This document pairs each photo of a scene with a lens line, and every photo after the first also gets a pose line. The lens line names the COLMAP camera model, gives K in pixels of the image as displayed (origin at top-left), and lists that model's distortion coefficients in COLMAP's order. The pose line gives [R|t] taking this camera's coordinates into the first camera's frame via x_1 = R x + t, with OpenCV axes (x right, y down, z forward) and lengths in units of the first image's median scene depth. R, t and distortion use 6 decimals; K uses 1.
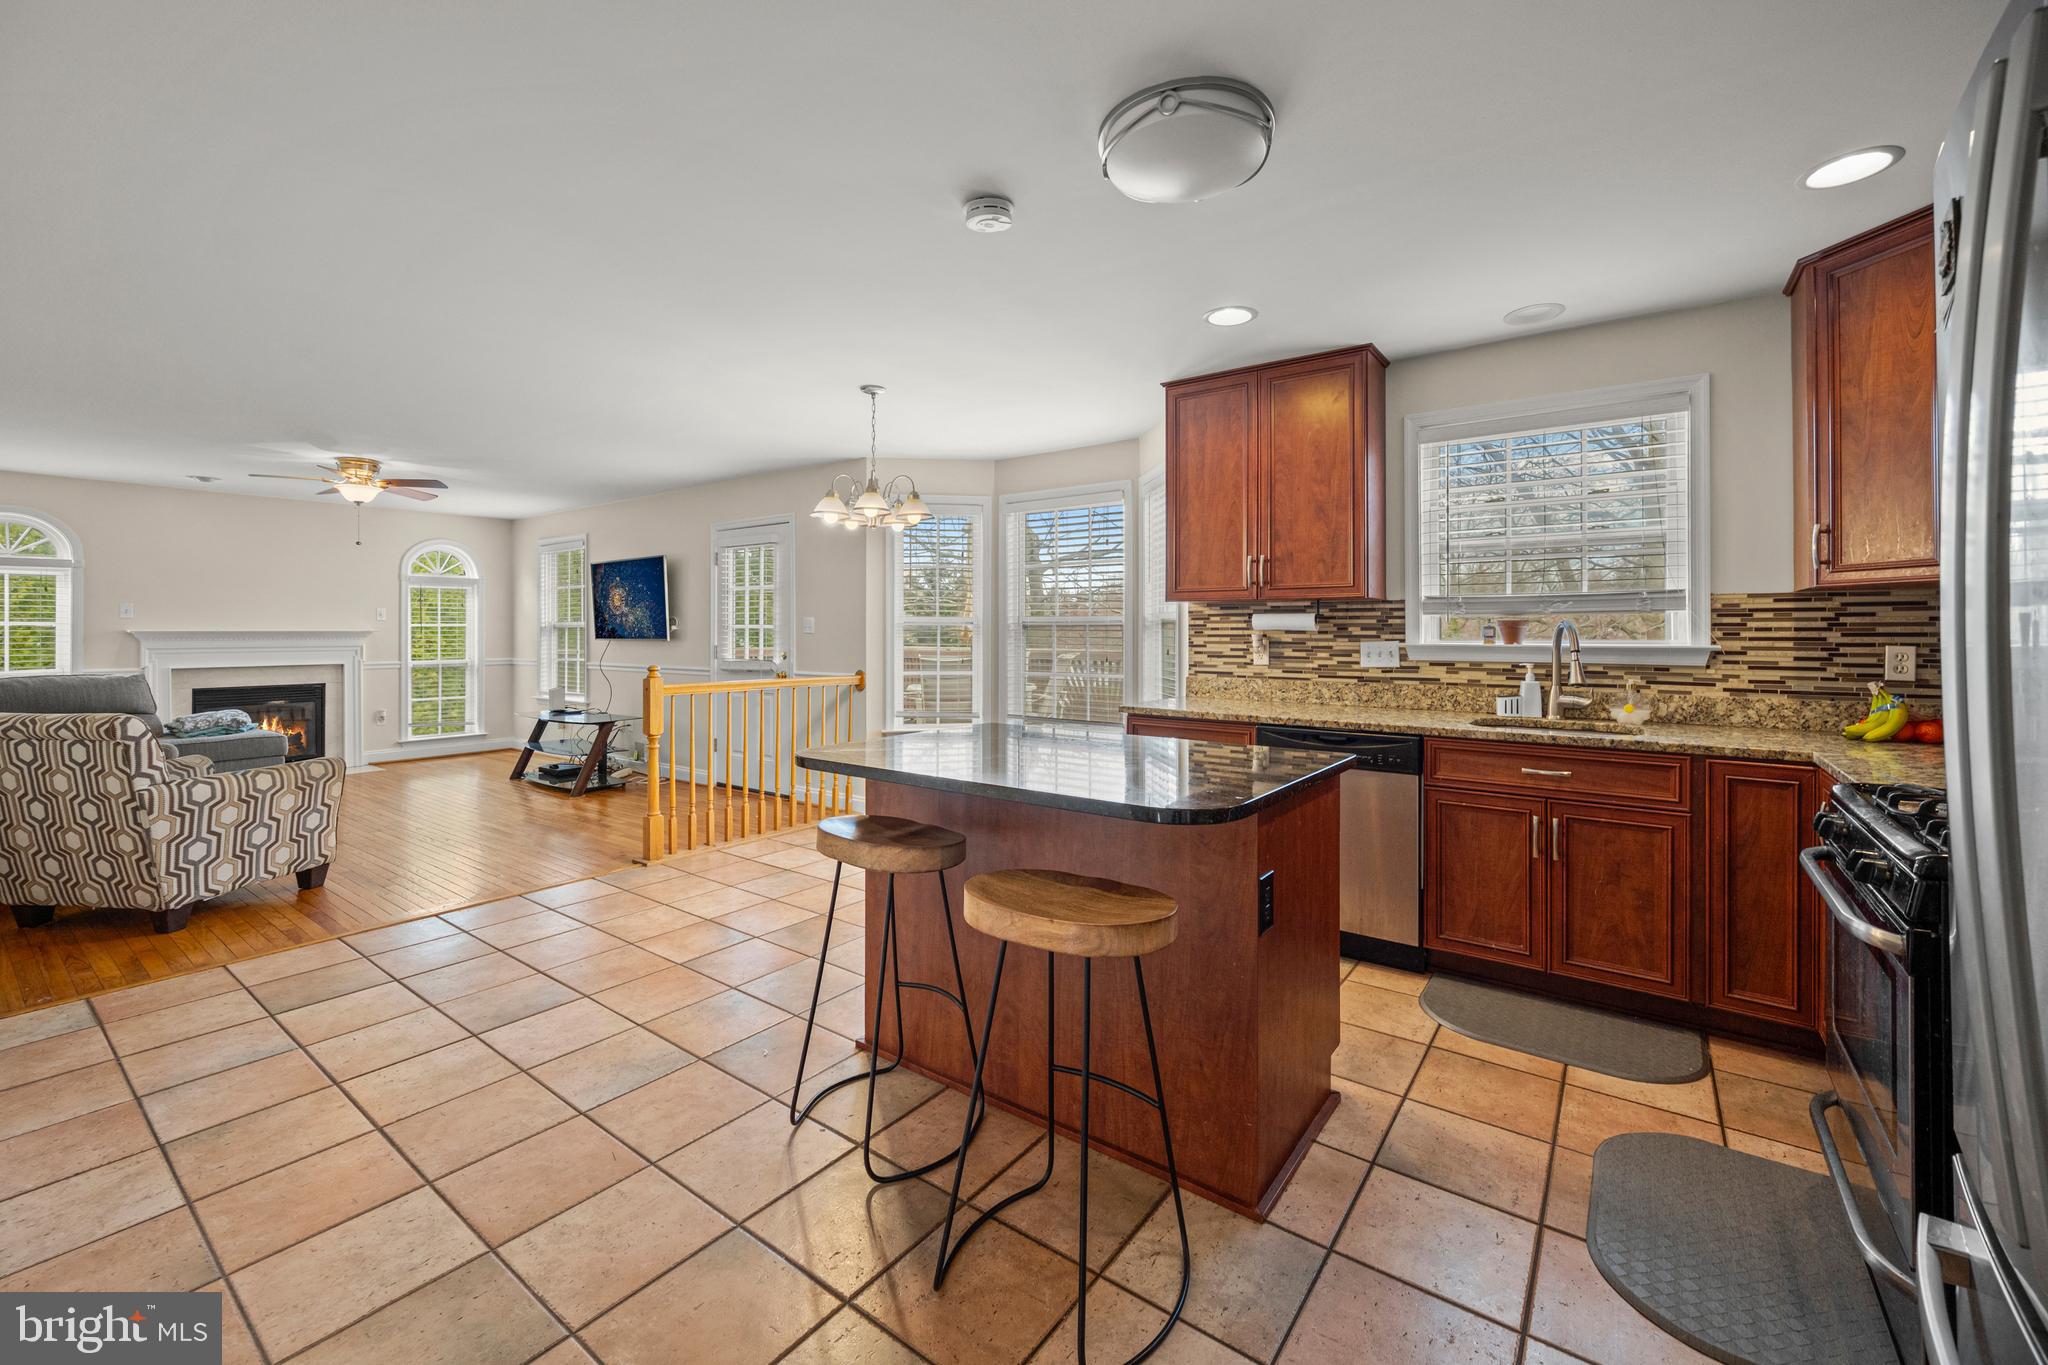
lens RADIAL K [[813.6, 0, 1020.8], [0, 813.6, 626.4], [0, 0, 1]] dist [-0.002602, 0.000282]
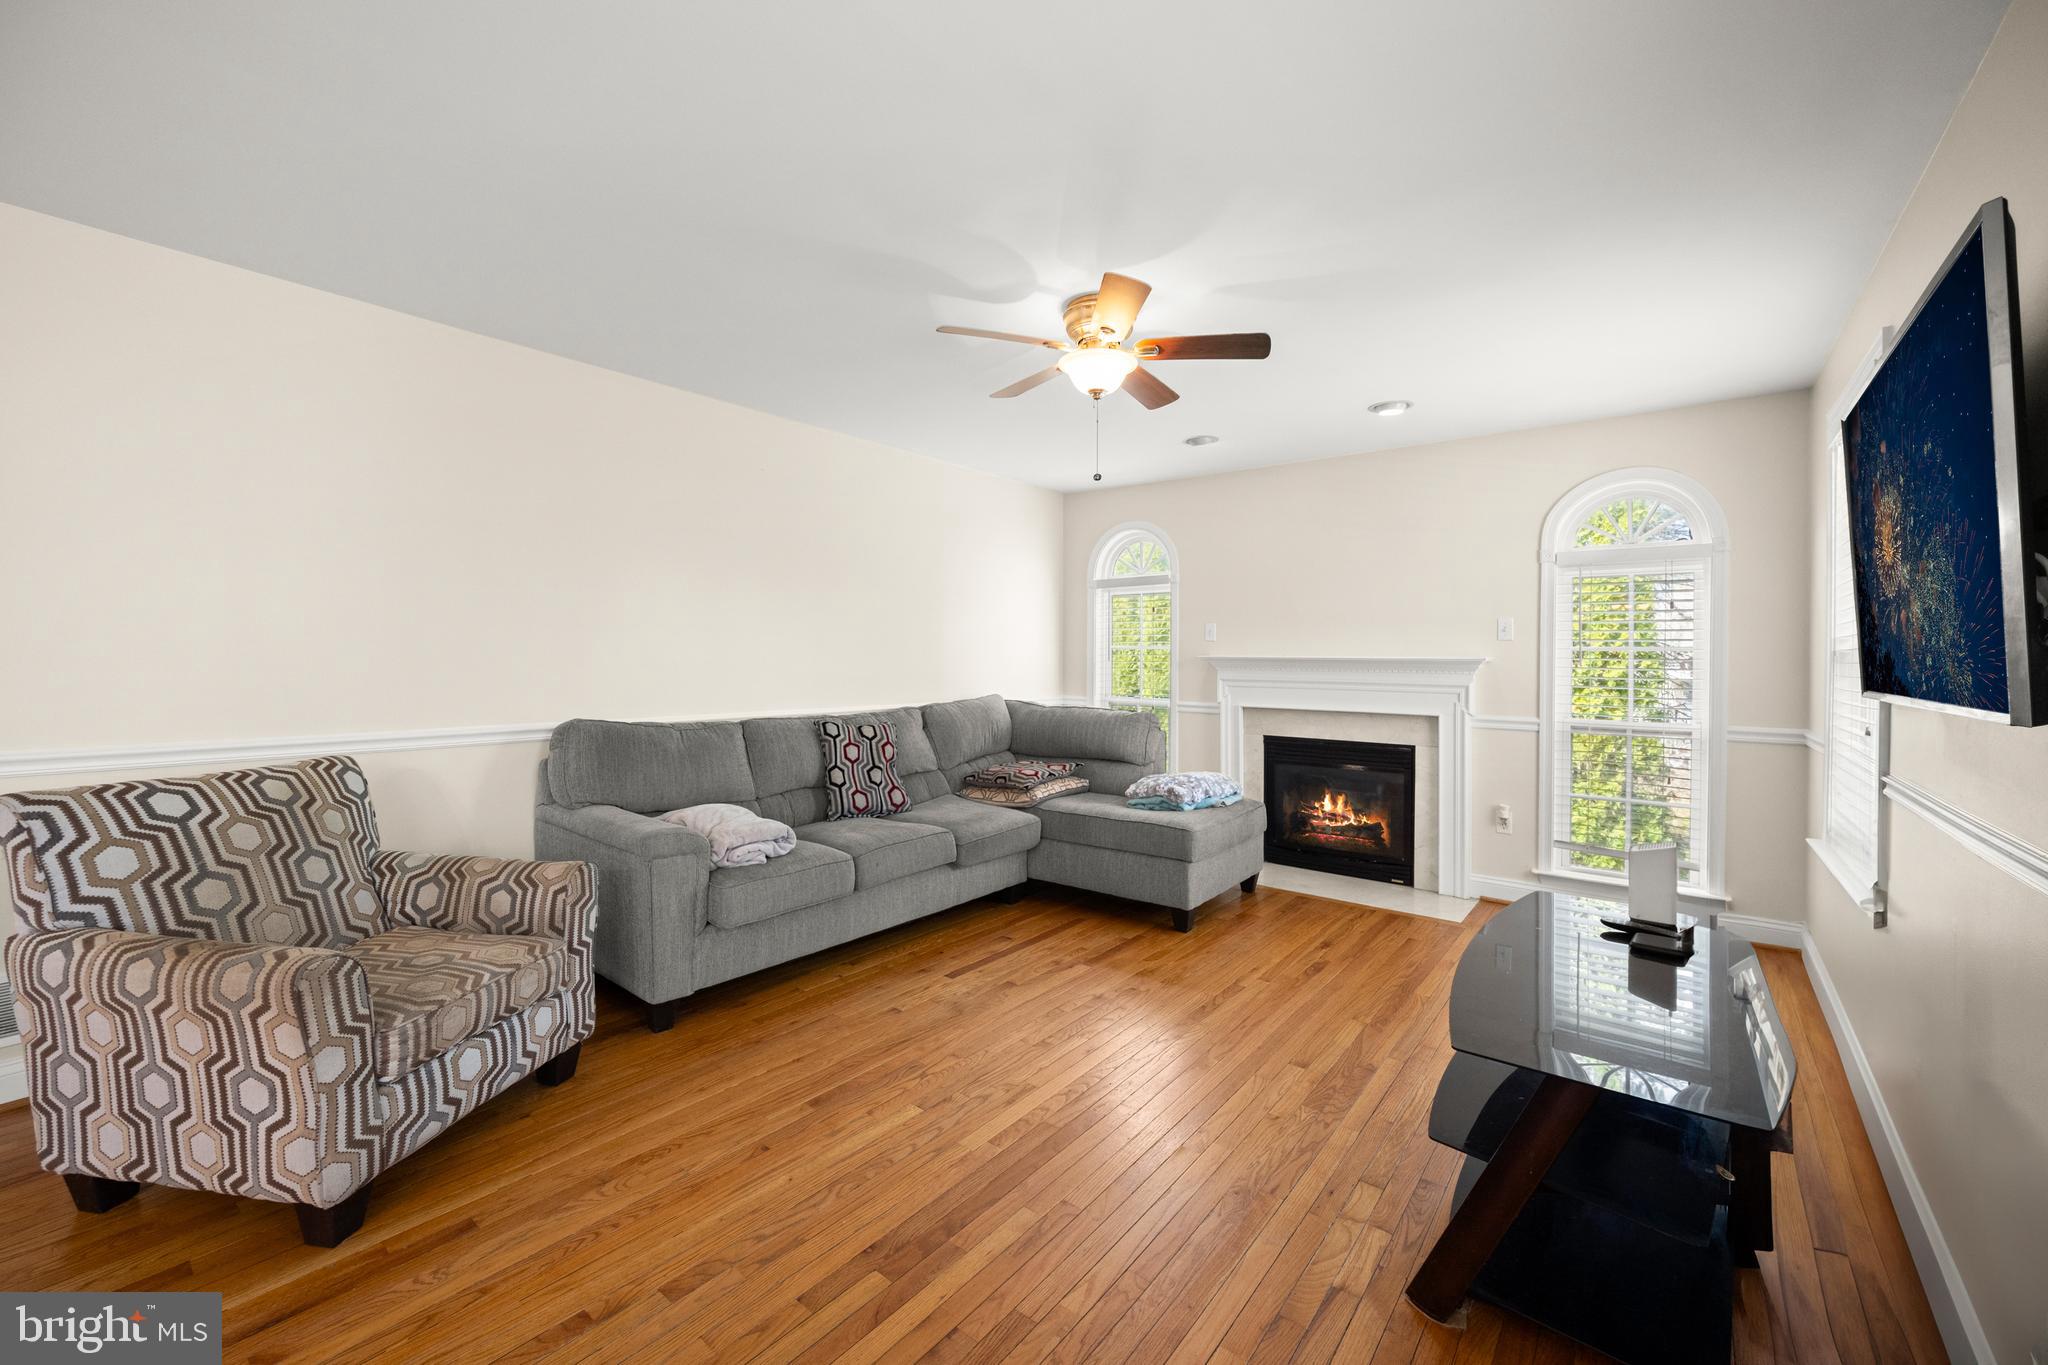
lens RADIAL K [[813.6, 0, 1035.9], [0, 813.6, 669.2], [0, 0, 1]] dist [-0.002602, 0.000282]
pose [[-0.043339, 0.018134, -0.998896, -0.478259], [-0.004387, 0.999822, 0.018341, 0.006151], [0.999051, 0.005177, -0.043252, 1.458956]]
